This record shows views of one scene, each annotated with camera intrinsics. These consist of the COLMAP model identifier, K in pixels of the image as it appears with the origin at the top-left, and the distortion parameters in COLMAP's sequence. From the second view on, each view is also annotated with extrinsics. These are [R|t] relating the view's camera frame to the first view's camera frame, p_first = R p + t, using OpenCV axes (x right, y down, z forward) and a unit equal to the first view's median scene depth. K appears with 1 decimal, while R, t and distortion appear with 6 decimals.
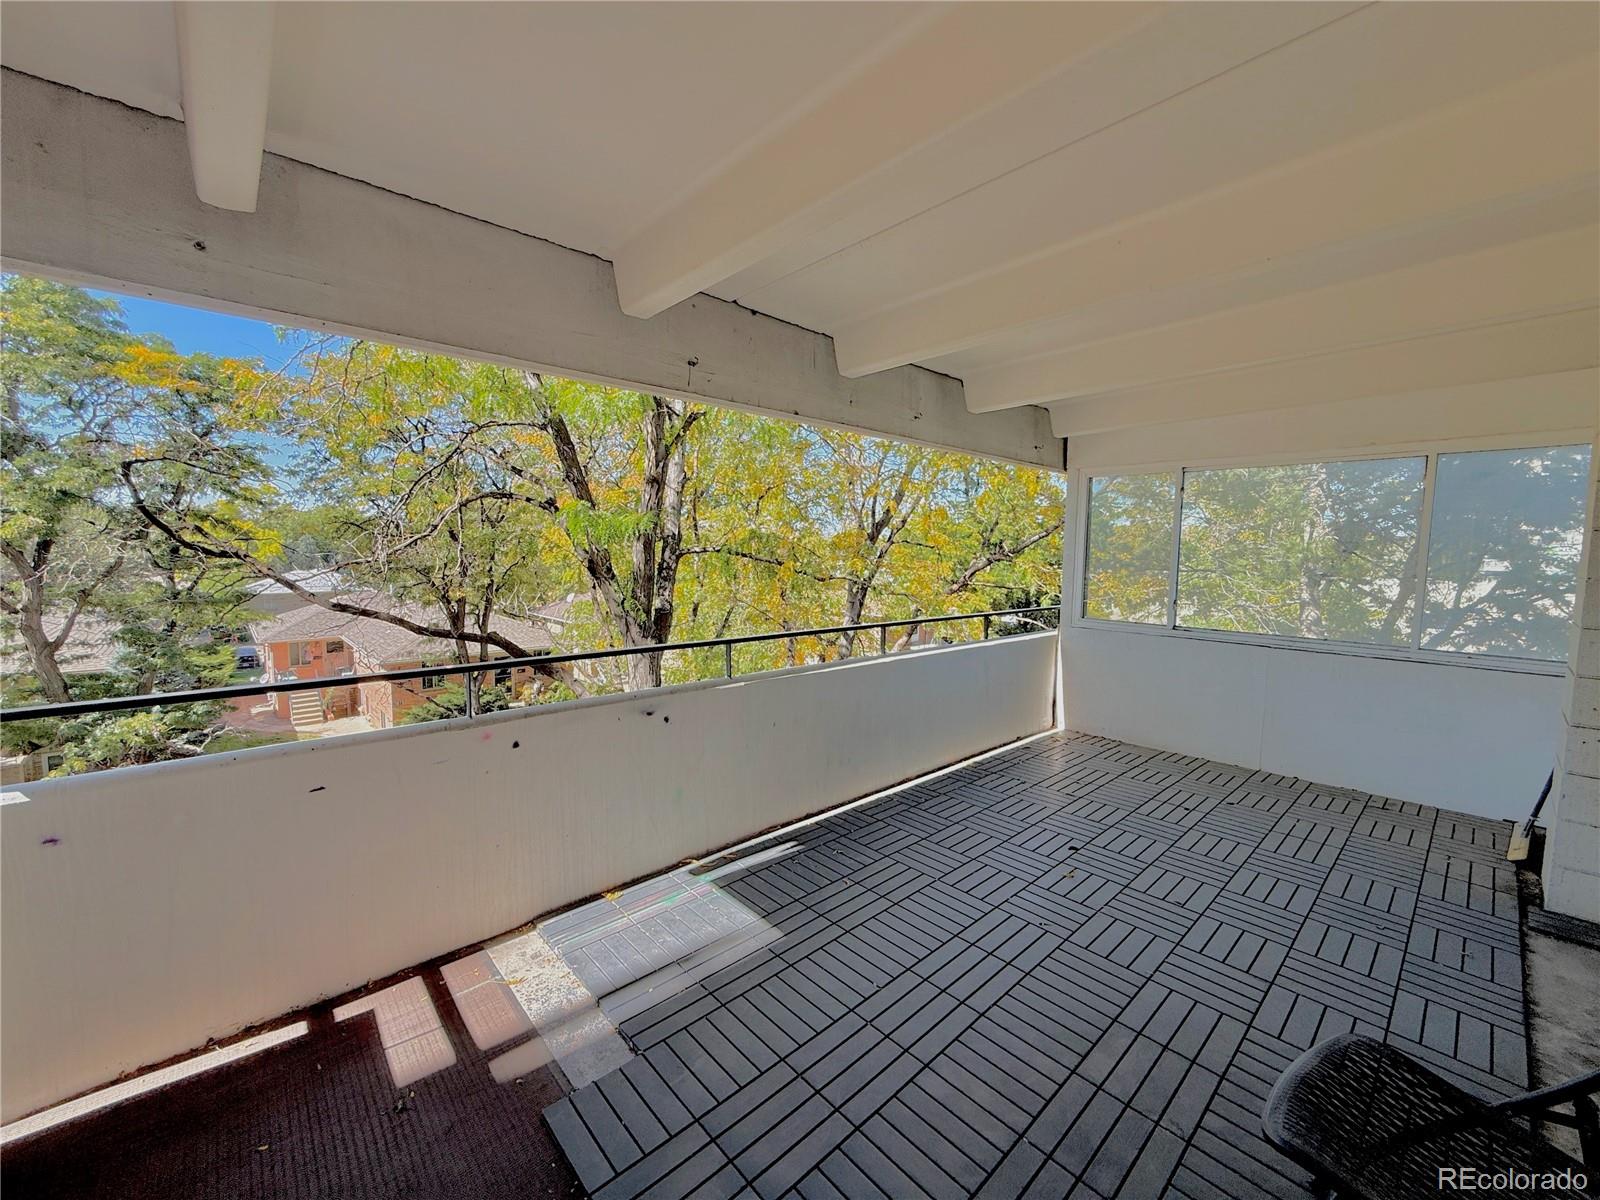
lens RADIAL K [[624.6, 0, 800.0], [0, 624.6, 600.0], [0, 0, 1]] dist [0.000466, 0.000151]
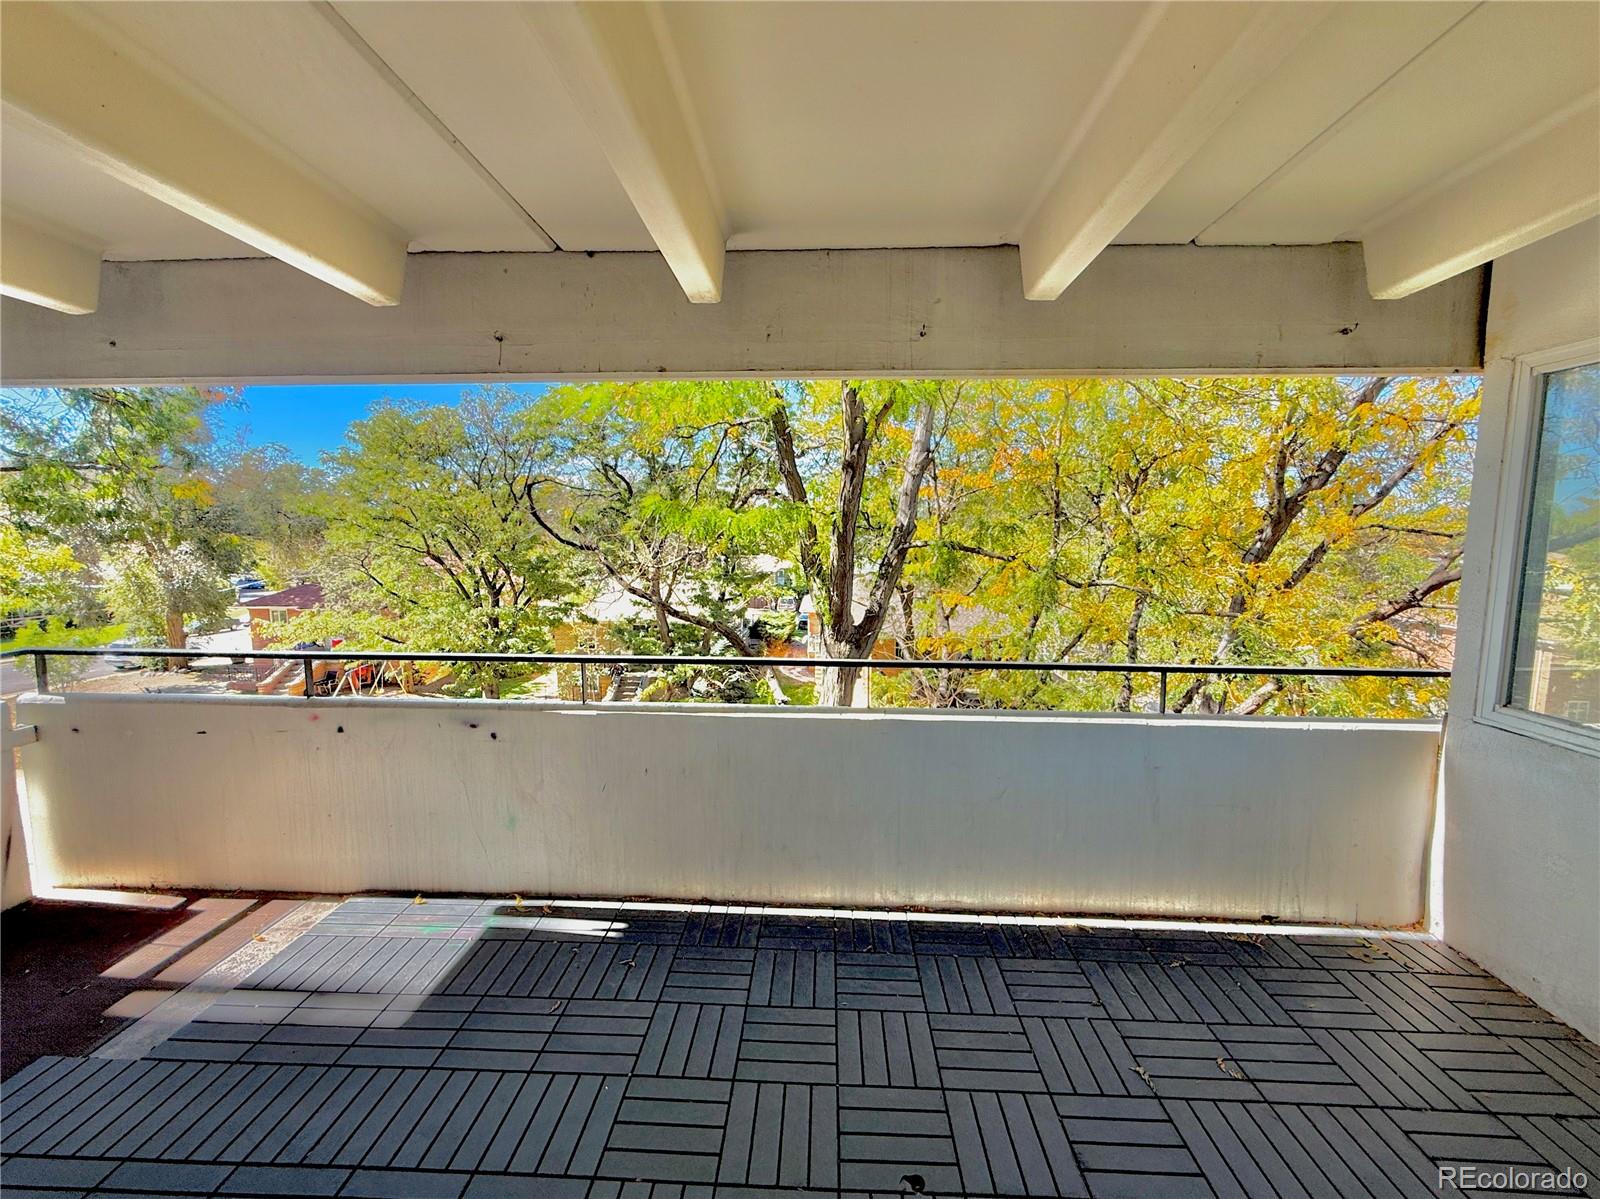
lens RADIAL K [[638.9, 0, 800.0], [0, 638.9, 599.5], [0, 0, 1]] dist [0.001487, -0.000012]
pose [[0.713309, 0.061948, -0.698106, 0.697267], [-0.050553, 0.998039, 0.036910, -0.061755], [0.699024, 0.008963, 0.715042, 0.591539]]
